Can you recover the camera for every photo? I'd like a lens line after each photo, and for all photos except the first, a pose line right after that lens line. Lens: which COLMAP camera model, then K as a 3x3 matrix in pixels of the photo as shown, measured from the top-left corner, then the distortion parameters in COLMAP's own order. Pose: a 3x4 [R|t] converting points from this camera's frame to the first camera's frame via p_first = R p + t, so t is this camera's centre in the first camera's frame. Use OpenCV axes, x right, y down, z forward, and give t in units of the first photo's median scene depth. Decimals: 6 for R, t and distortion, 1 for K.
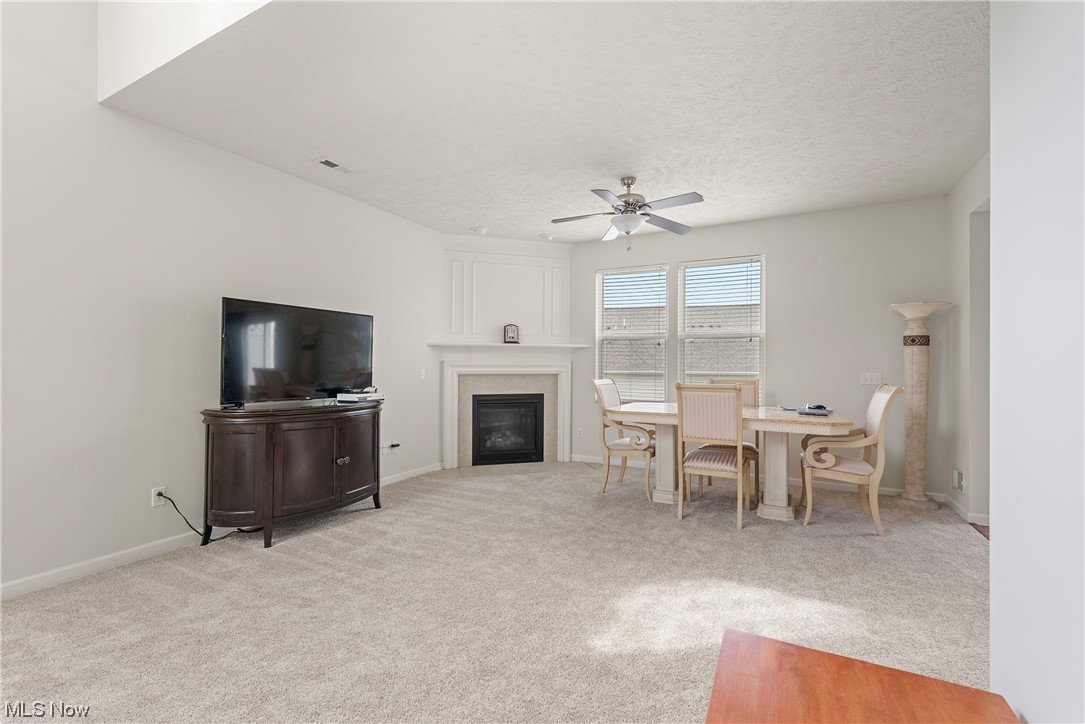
lens RADIAL K [[463.7, 0, 542.2], [0, 463.7, 354.4], [0, 0, 1]] dist [0.006998, -0.000528]
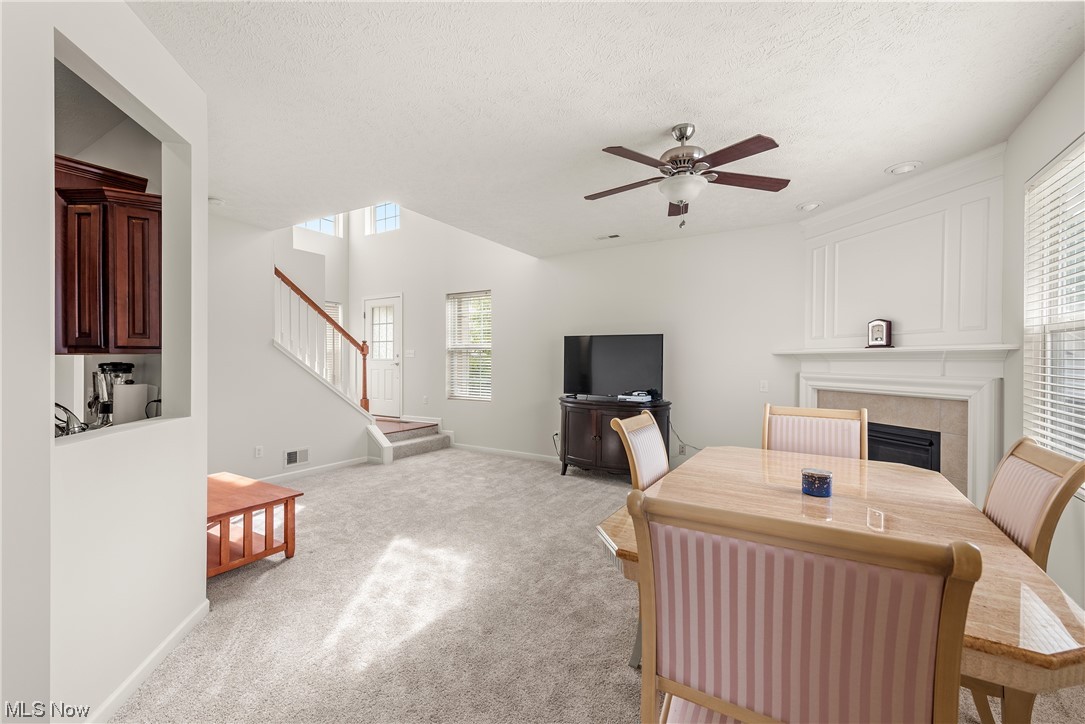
lens RADIAL K [[437.6, 0, 543.2], [0, 437.6, 363.9], [0, 0, 1]] dist [0.006209, -0.000673]
pose [[-0.042926, 0.002308, -0.999076, 0.615941], [0.011776, 0.999929, 0.001804, -0.008042], [0.999009, -0.011687, -0.042950, 0.569112]]
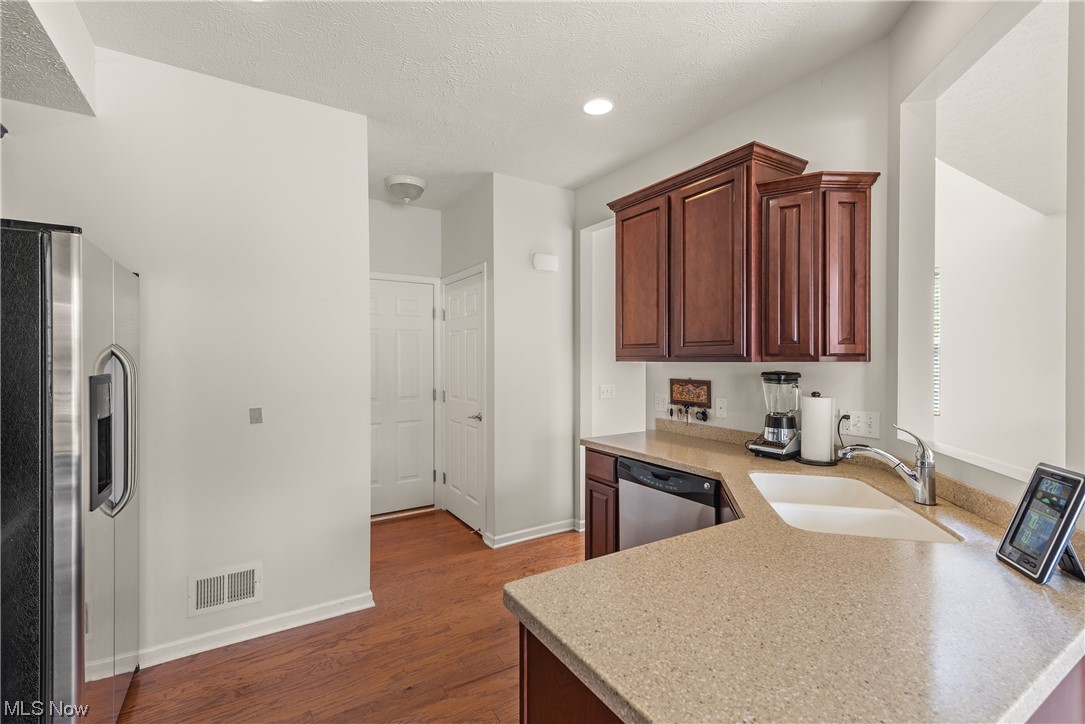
lens RADIAL K [[477.5, 0, 541.3], [0, 477.5, 360.2], [0, 0, 1]] dist [0.005235, 0.000061]
pose [[-0.487651, 0.002066, -0.873036, 0.679723], [0.014863, 0.999872, -0.005935, -0.024303], [0.872912, -0.015870, -0.487619, 0.151215]]
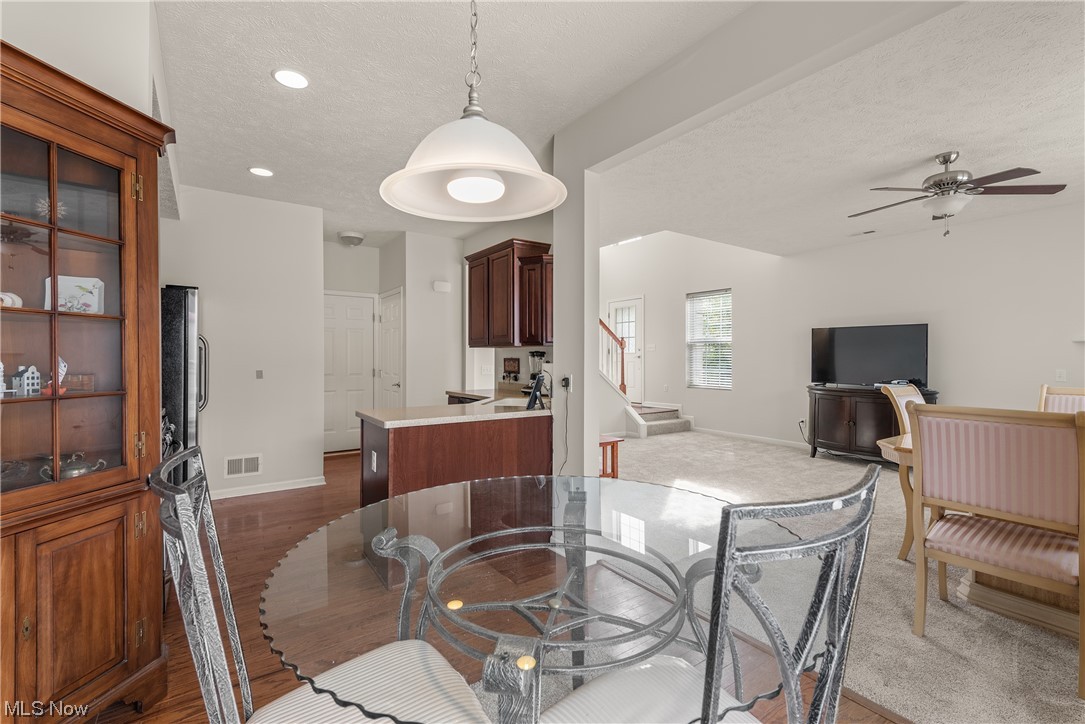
lens RADIAL K [[473.0, 0, 542.8], [0, 473.0, 359.7], [0, 0, 1]] dist [0.004085, -0.000240]
pose [[-0.442818, -0.000478, -0.896612, 0.934175], [0.012349, 0.999902, -0.006631, 0.006285], [0.896527, -0.014009, -0.442768, 0.498170]]
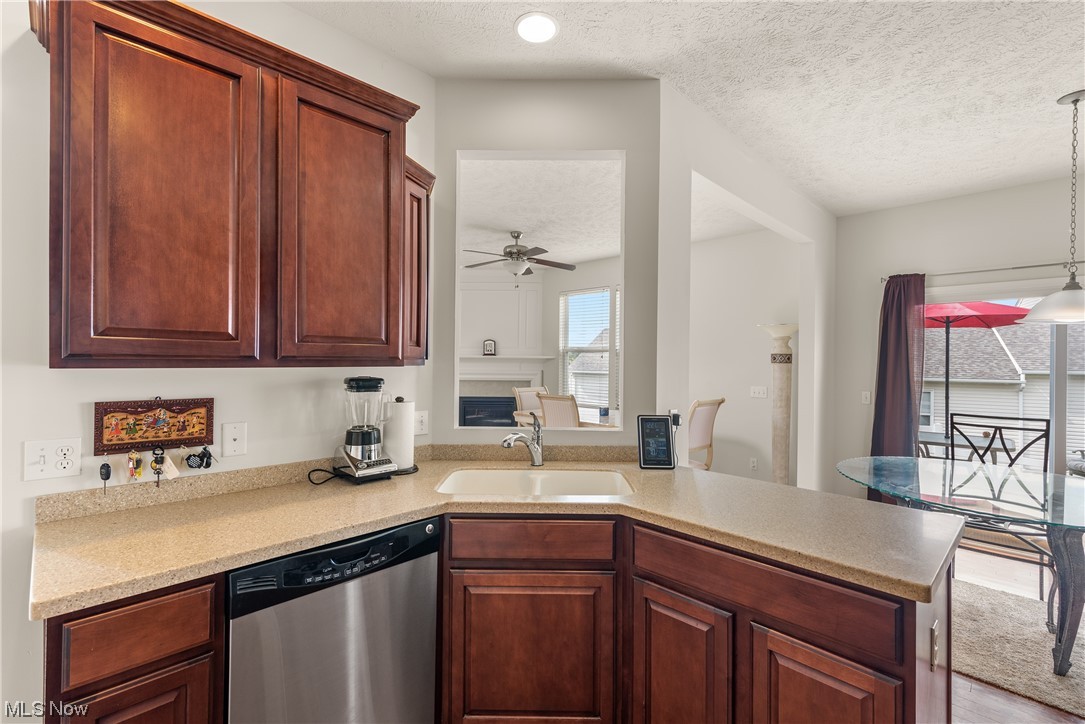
lens RADIAL K [[477.1, 0, 533.8], [0, 477.1, 360.9], [0, 0, 1]] dist [0.011745, 0.000062]
pose [[0.955582, 0.004530, -0.294691, 0.434498], [0.000350, 0.999864, 0.016504, -0.031526], [0.294725, -0.015874, 0.955450, -0.172380]]
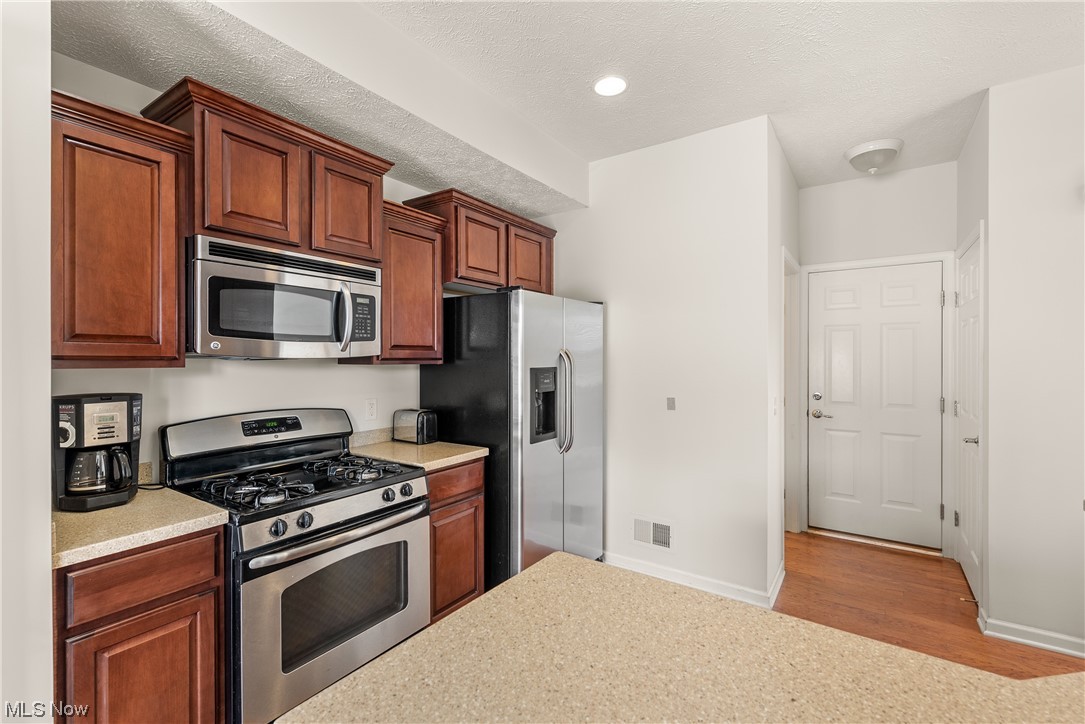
lens RADIAL K [[473.0, 0, 542.8], [0, 473.0, 359.7], [0, 0, 1]] dist [0.004085, -0.000240]
pose [[-0.994708, -0.003662, 0.102674, 0.514776], [-0.004853, 0.999924, -0.011343, -0.023291], [-0.102624, -0.011782, -0.994650, 0.260195]]
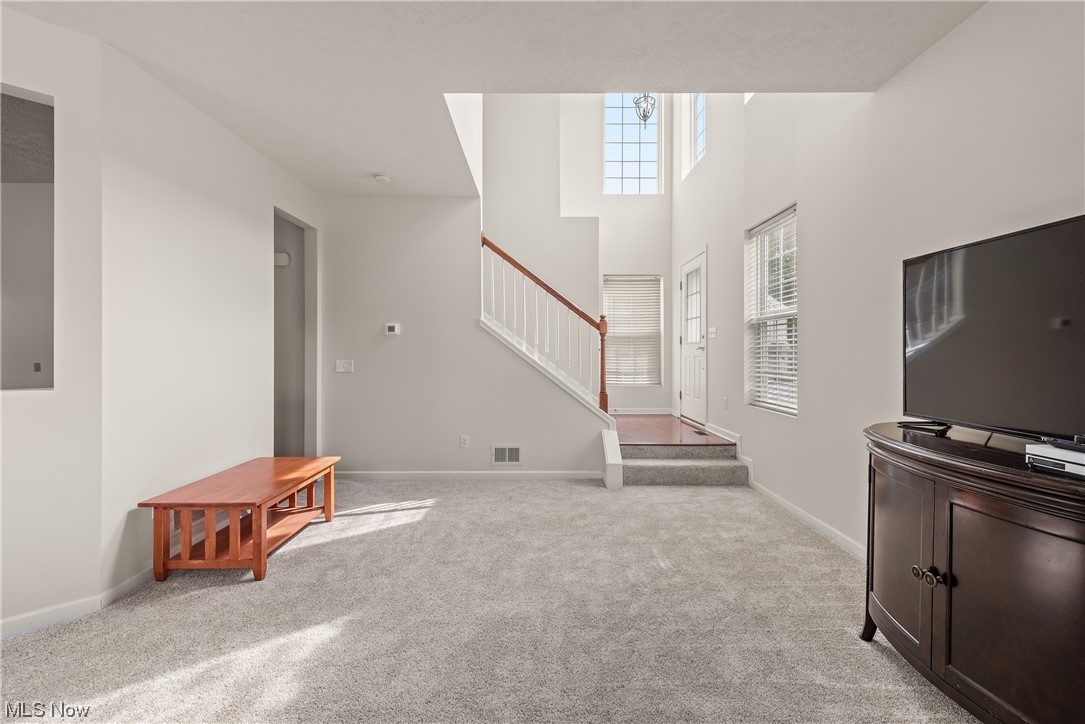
lens RADIAL K [[463.7, 0, 542.2], [0, 463.7, 354.4], [0, 0, 1]] dist [0.006998, -0.000528]
pose [[-0.874903, -0.001391, -0.484295, 0.071027], [0.005268, 0.999909, -0.012390, 0.012903], [0.484269, -0.013391, -0.874817, 0.770530]]
